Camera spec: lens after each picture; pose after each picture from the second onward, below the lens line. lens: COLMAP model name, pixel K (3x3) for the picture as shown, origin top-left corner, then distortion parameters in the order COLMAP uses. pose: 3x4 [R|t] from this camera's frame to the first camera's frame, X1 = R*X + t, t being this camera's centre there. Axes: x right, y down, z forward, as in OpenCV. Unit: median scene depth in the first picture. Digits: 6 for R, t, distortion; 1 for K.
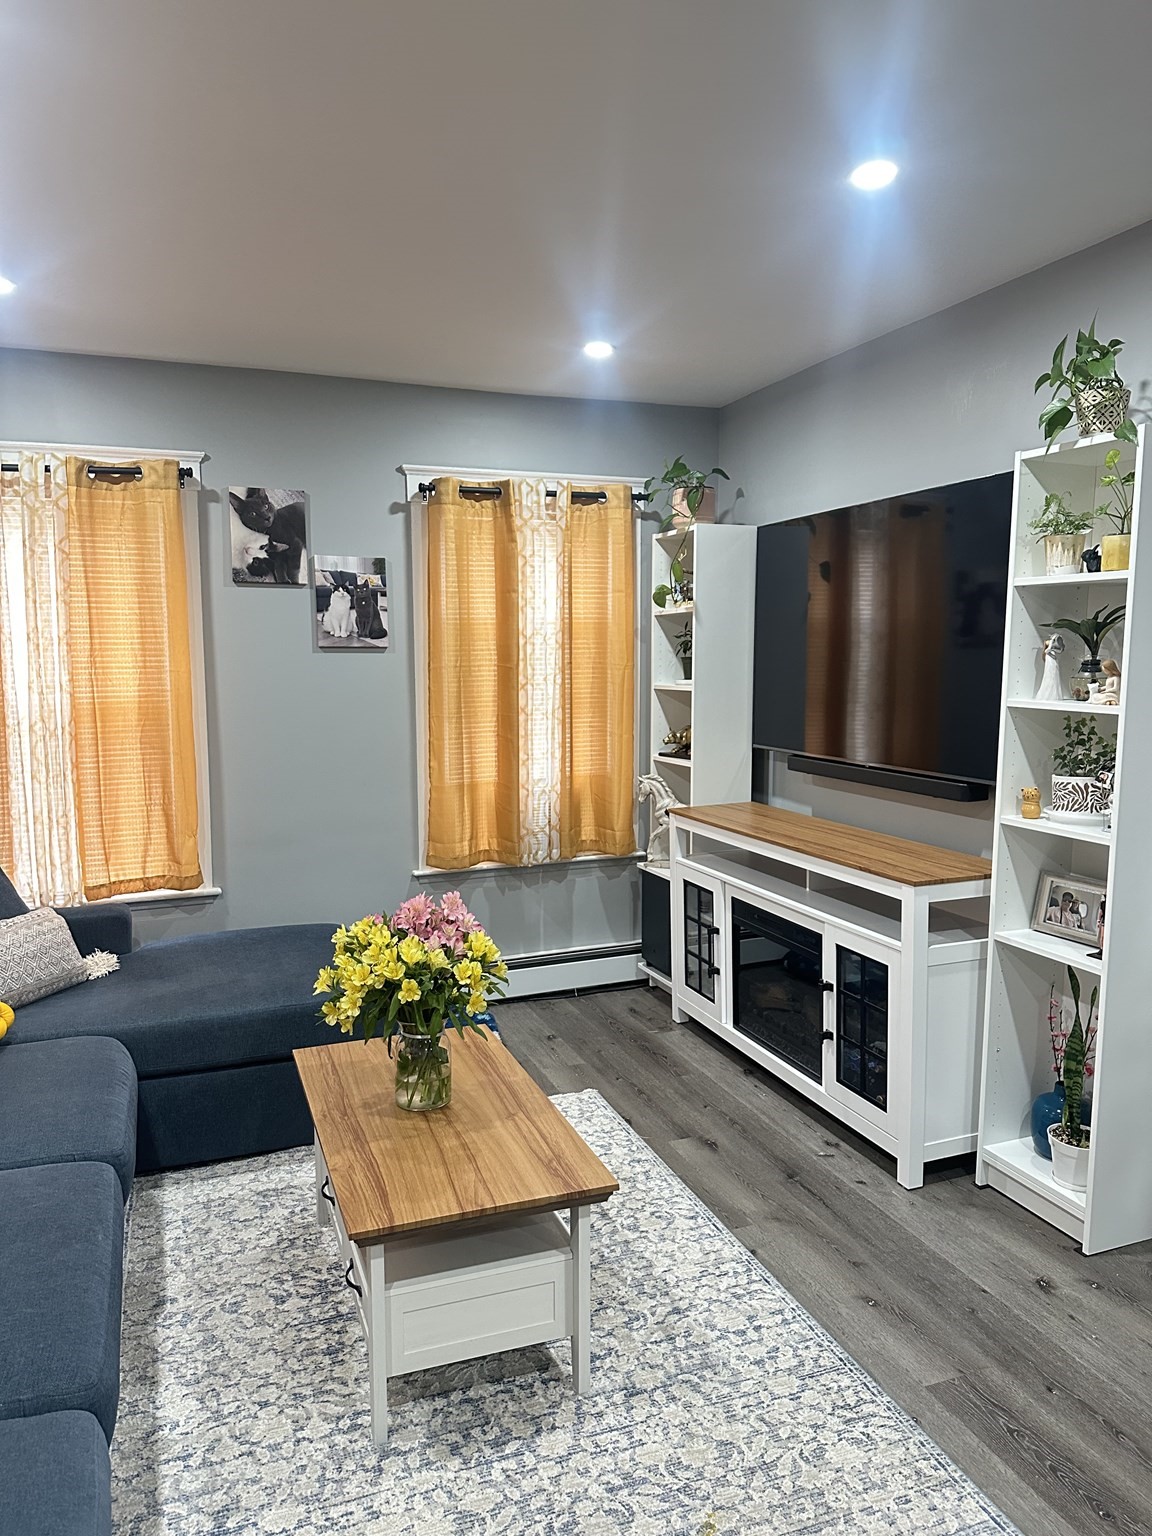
lens RADIAL K [[1087.8, 0, 598.0], [0, 1087.8, 782.7], [0, 0, 1]] dist [0.072366, -0.092514]
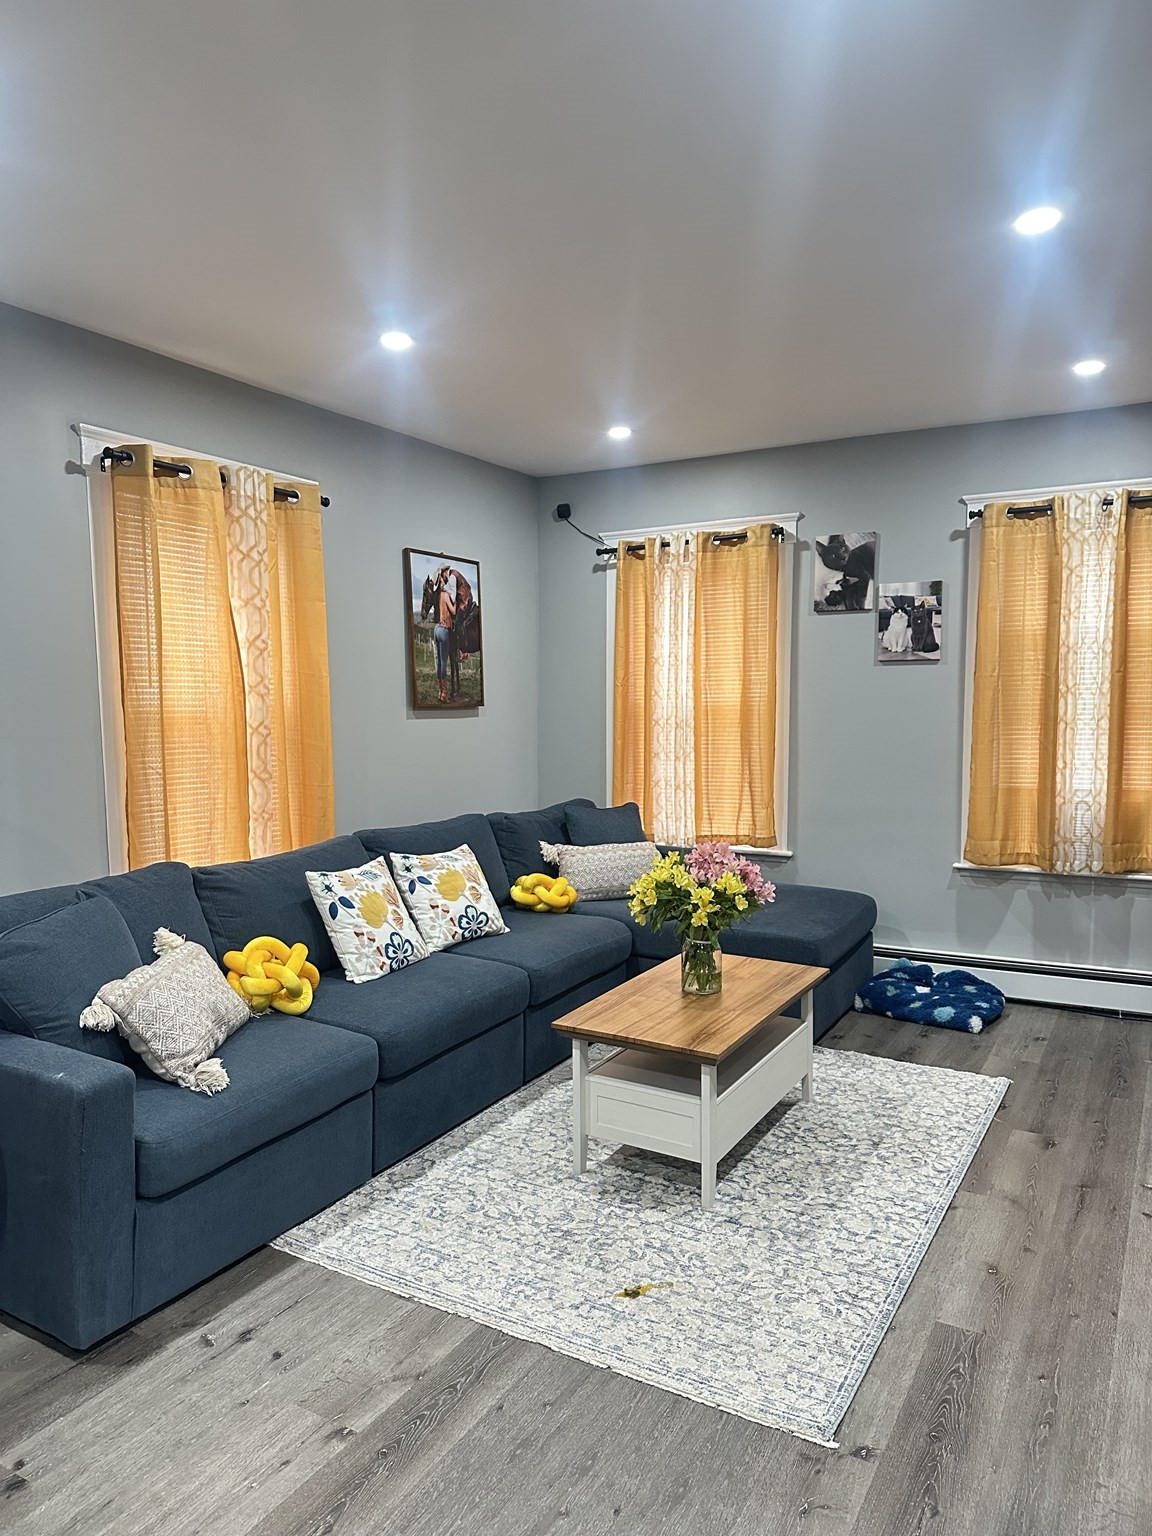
lens RADIAL K [[1087.8, 0, 554.6], [0, 1087.8, 775.3], [0, 0, 1]] dist [0.072366, -0.092514]
pose [[0.615191, 0.062694, -0.785881, 0.474286], [-0.084702, 0.996319, 0.013177, 0.013598], [0.783814, 0.058460, 0.618237, -0.002378]]
